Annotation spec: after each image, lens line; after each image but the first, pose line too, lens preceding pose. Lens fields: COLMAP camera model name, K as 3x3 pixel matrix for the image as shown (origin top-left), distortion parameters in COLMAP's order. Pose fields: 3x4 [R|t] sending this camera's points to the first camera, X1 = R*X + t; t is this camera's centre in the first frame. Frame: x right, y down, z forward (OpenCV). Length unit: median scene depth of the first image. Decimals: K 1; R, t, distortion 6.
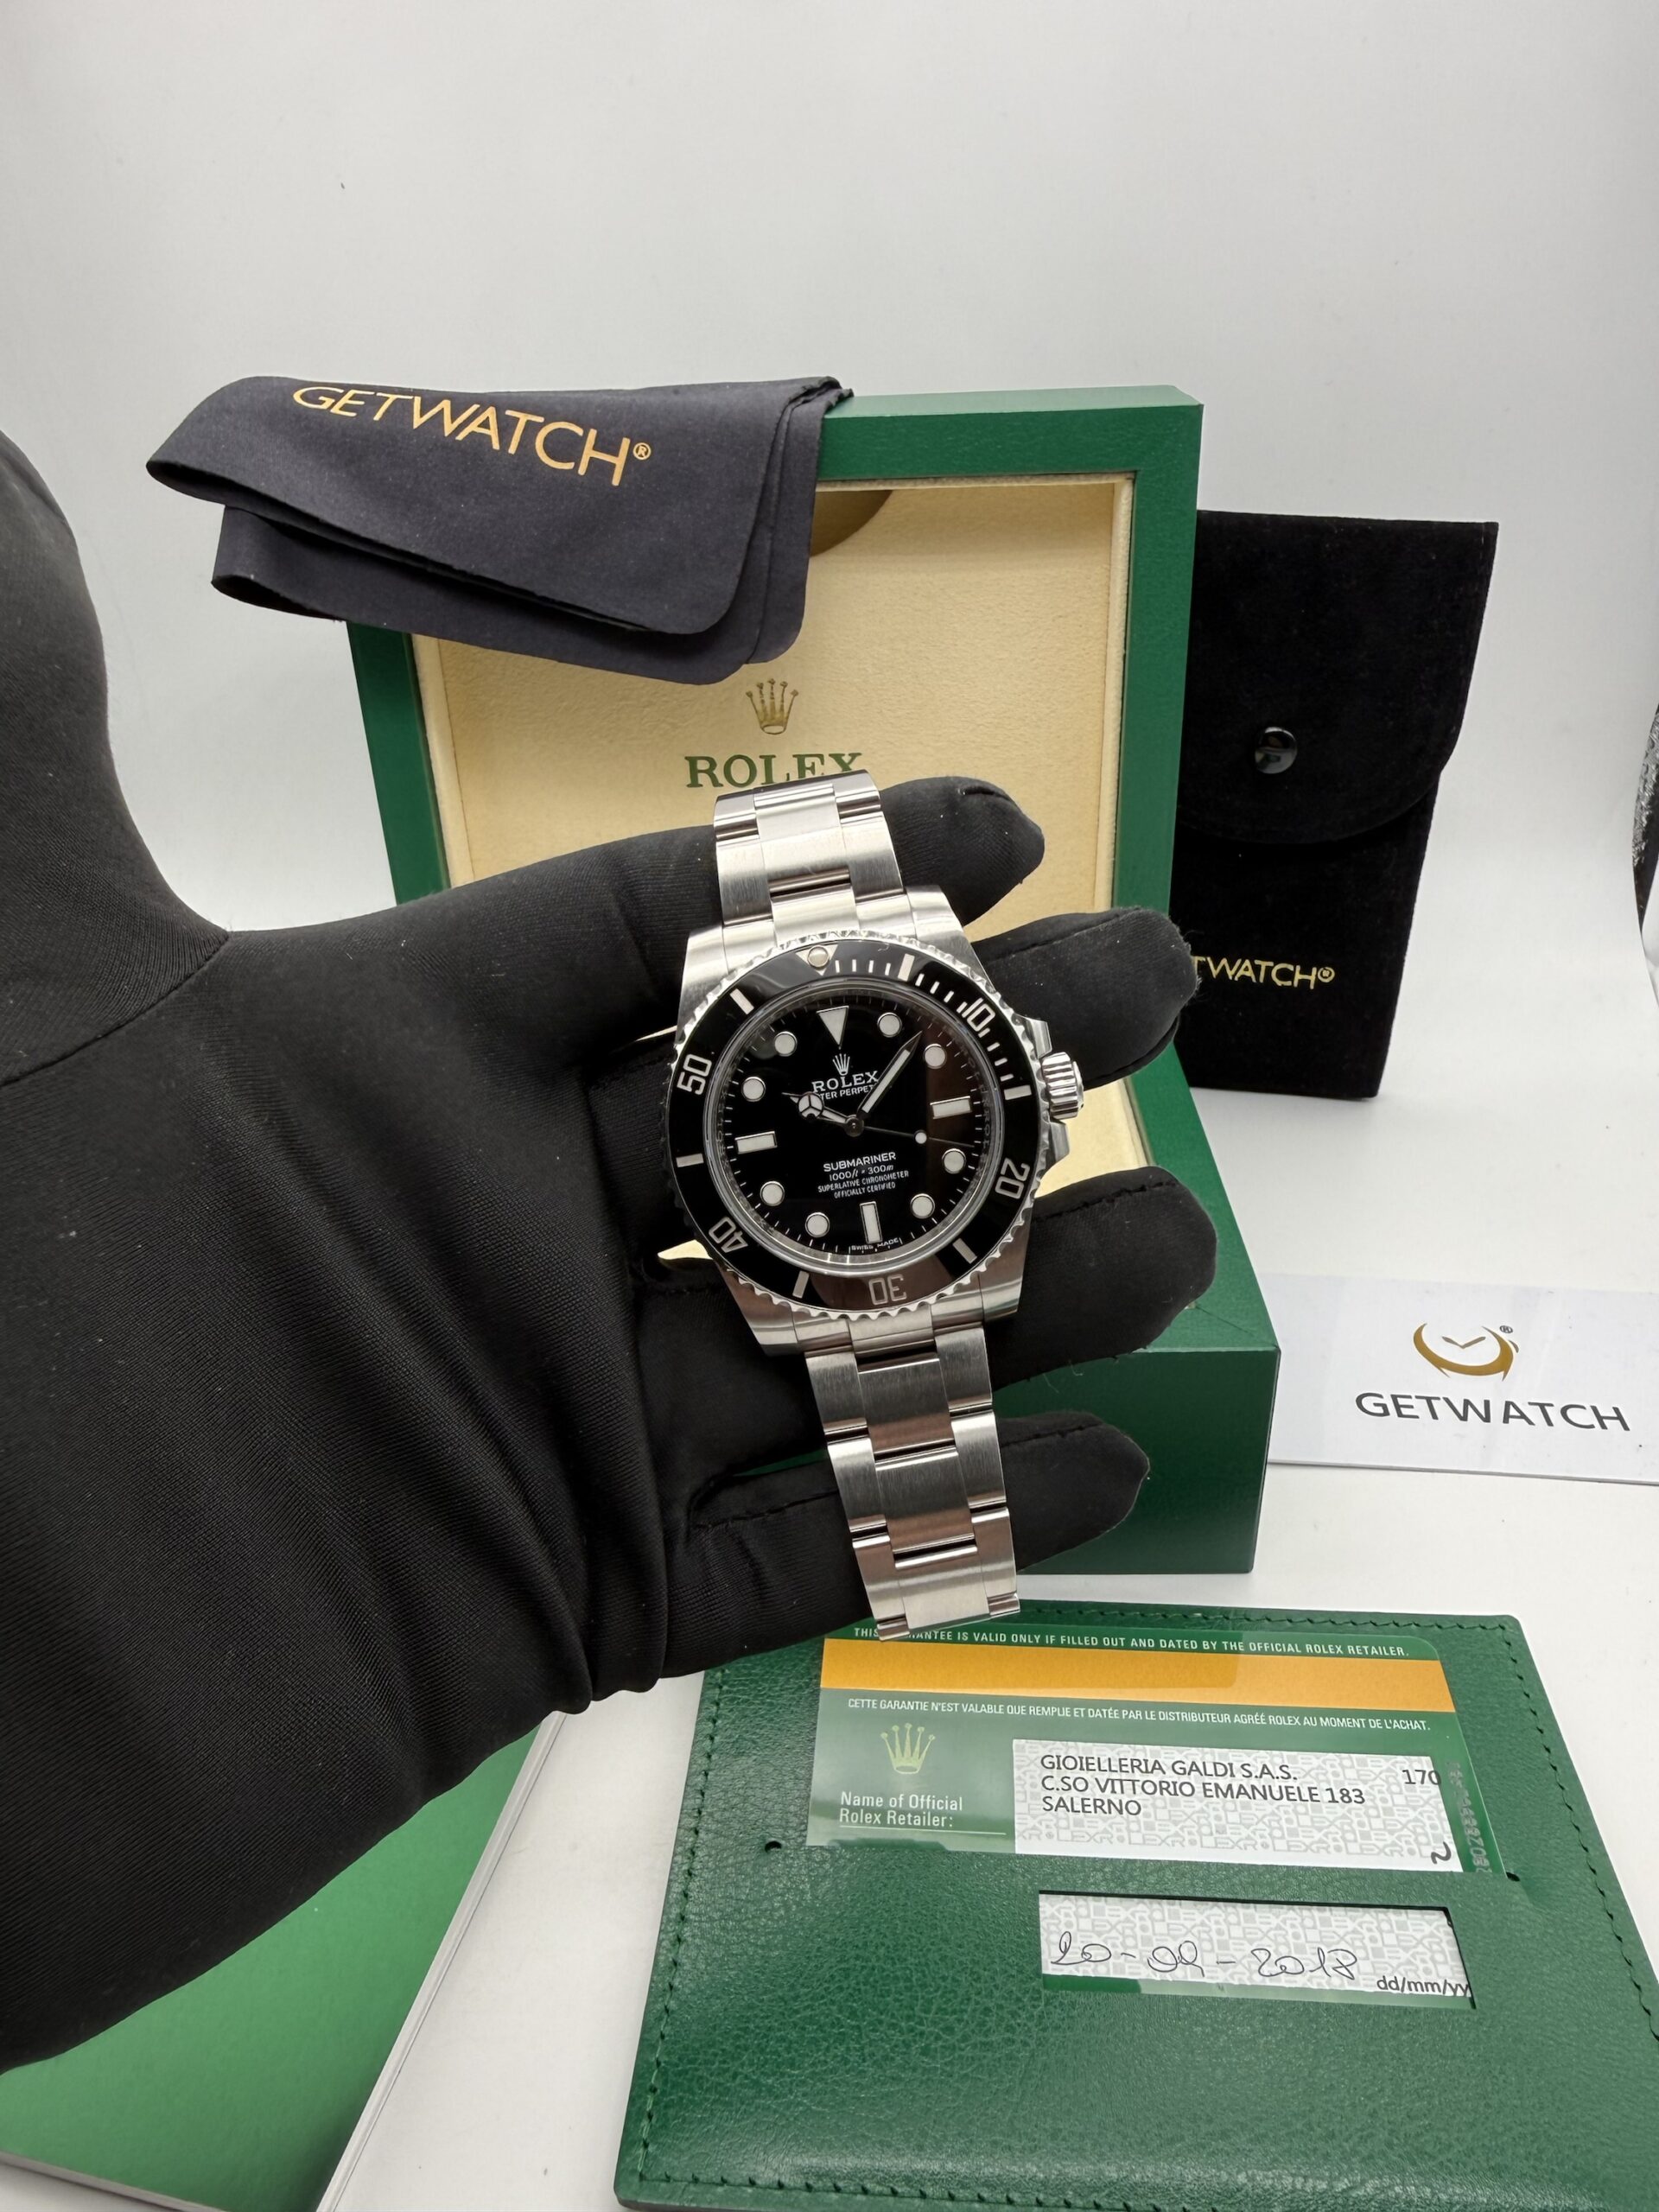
lens RADIAL K [[1578.0, 0, 787.4], [0, 1578.0, 1109.6], [0, 0, 1]] dist [-0.012294, -0.001450]
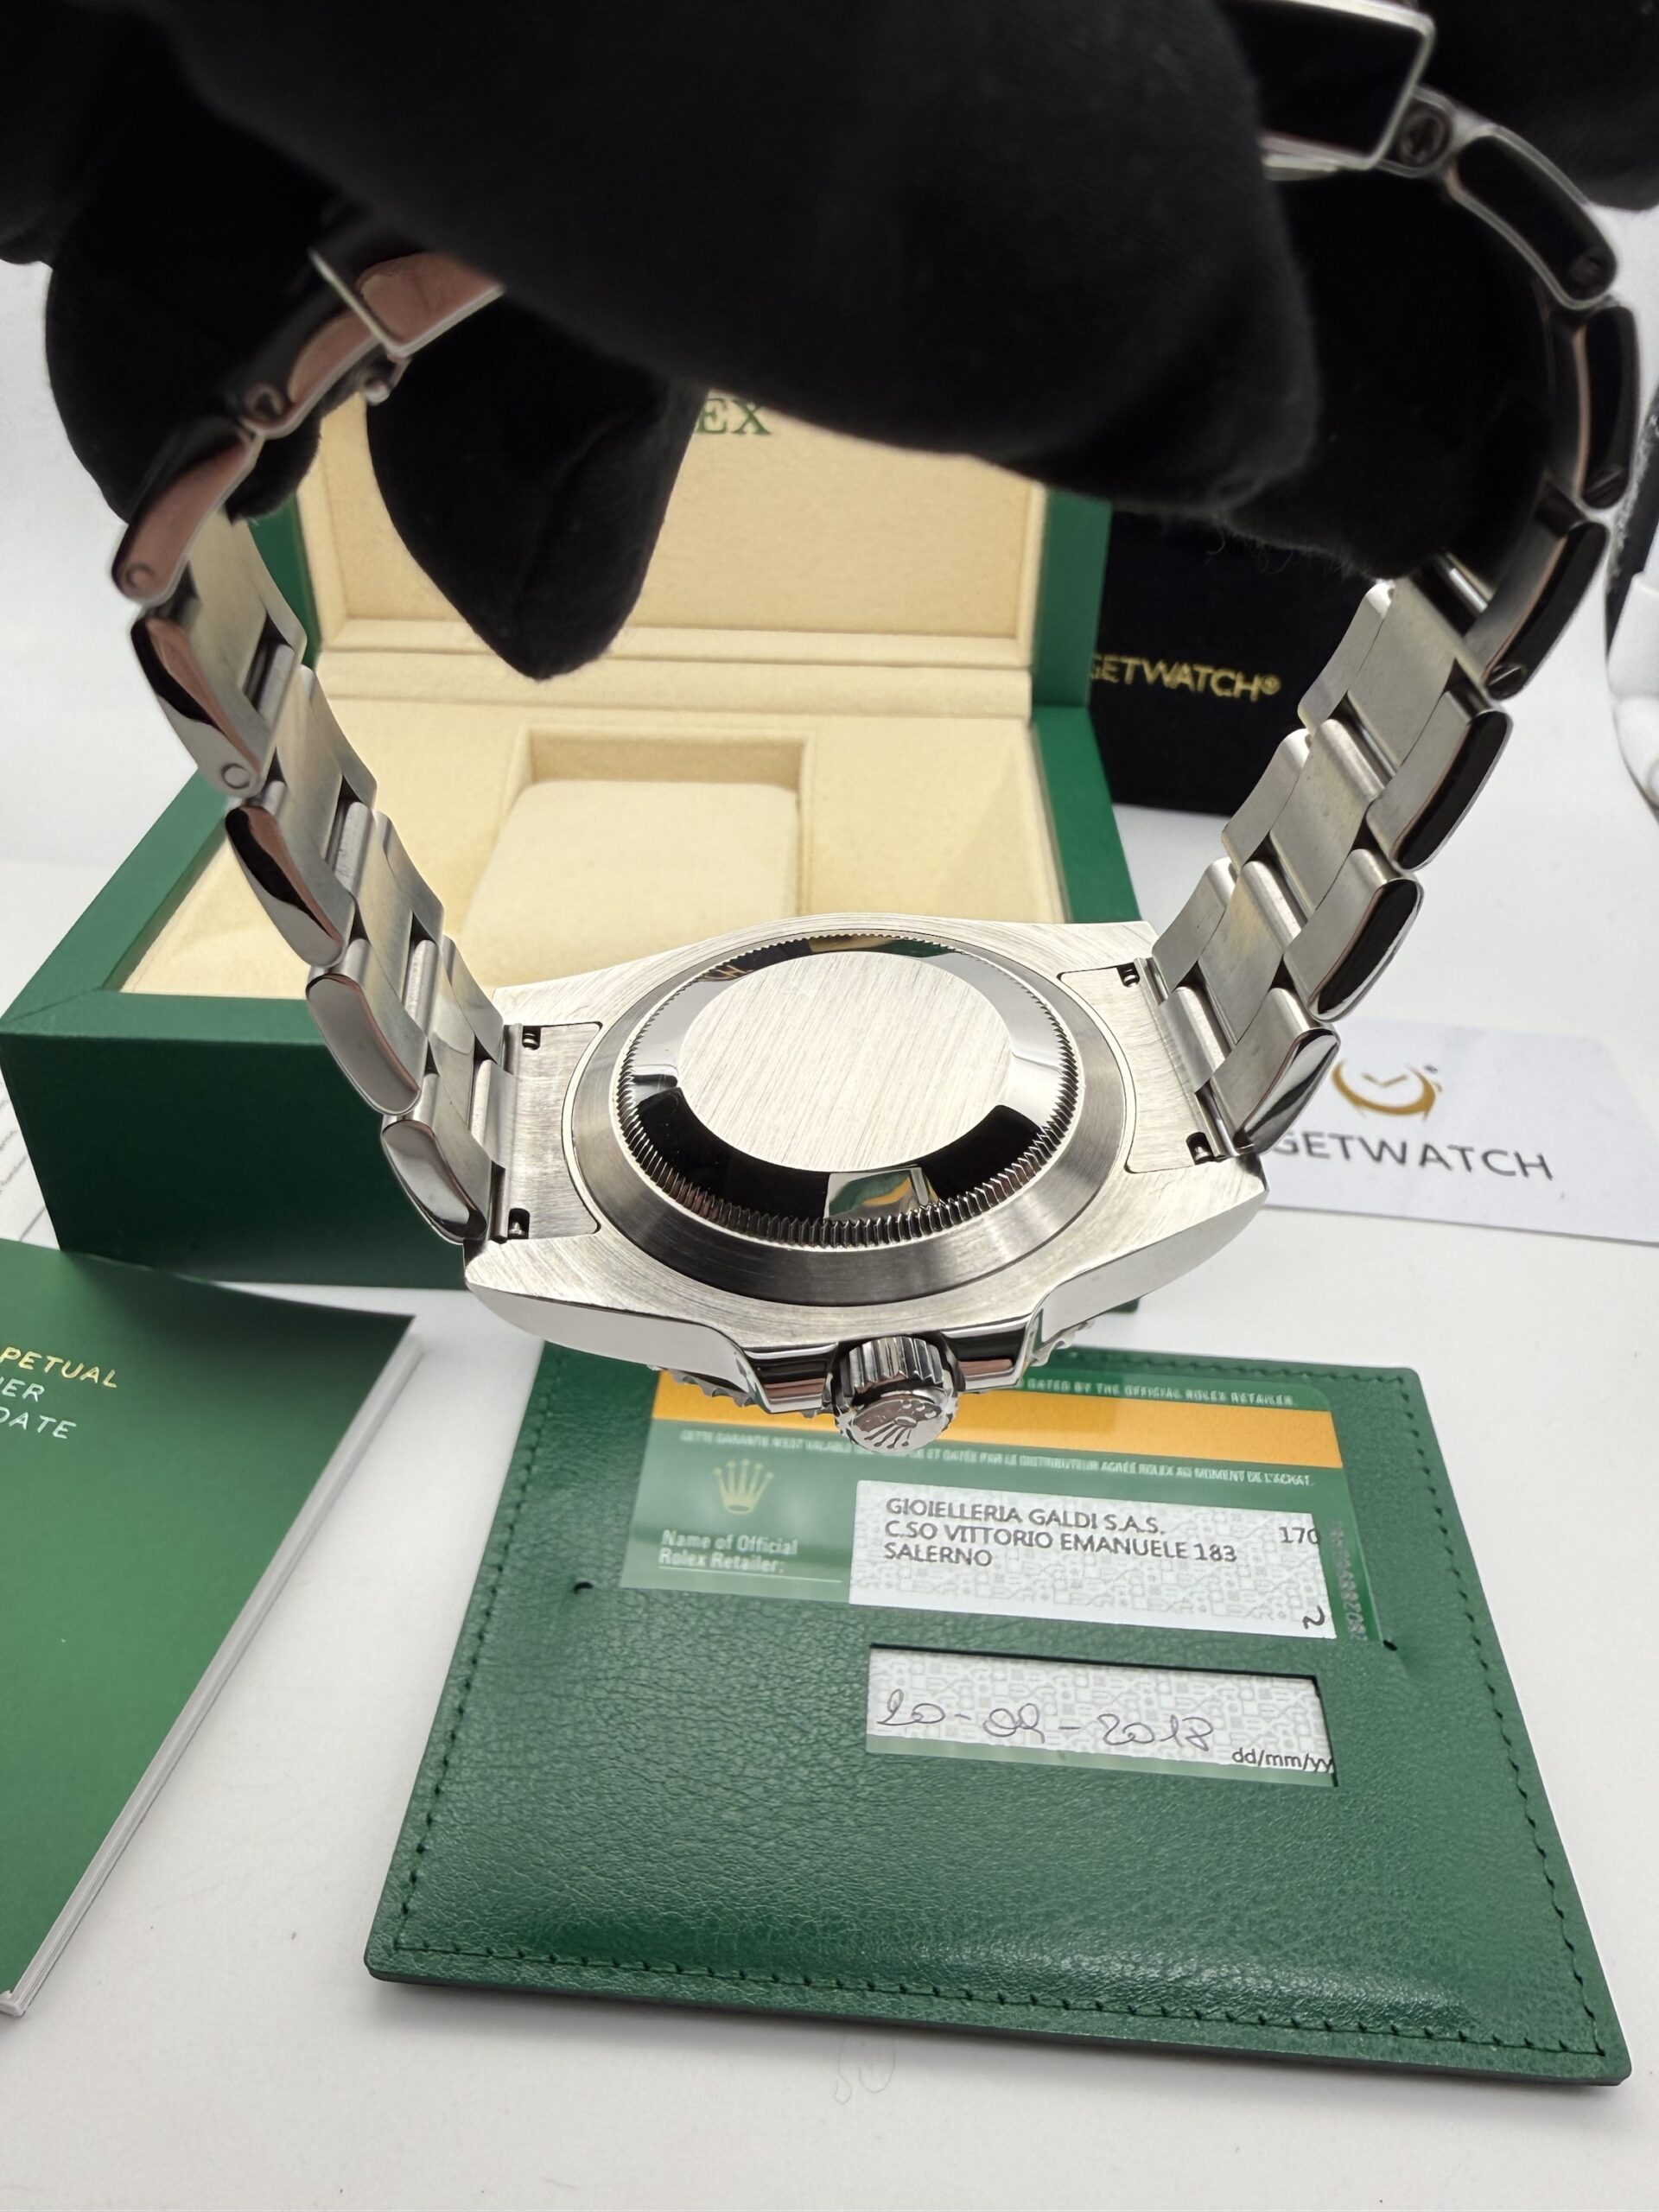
lens RADIAL K [[1578.0, 0, 788.1], [0, 1578.0, 980.7], [0, 0, 1]] dist [-0.012294, -0.001450]
pose [[0.998440, 0.044561, 0.033632, 0.055522], [-0.047051, 0.995897, 0.077301, 0.042015], [-0.030049, -0.078763, 0.996440, 0.111006]]
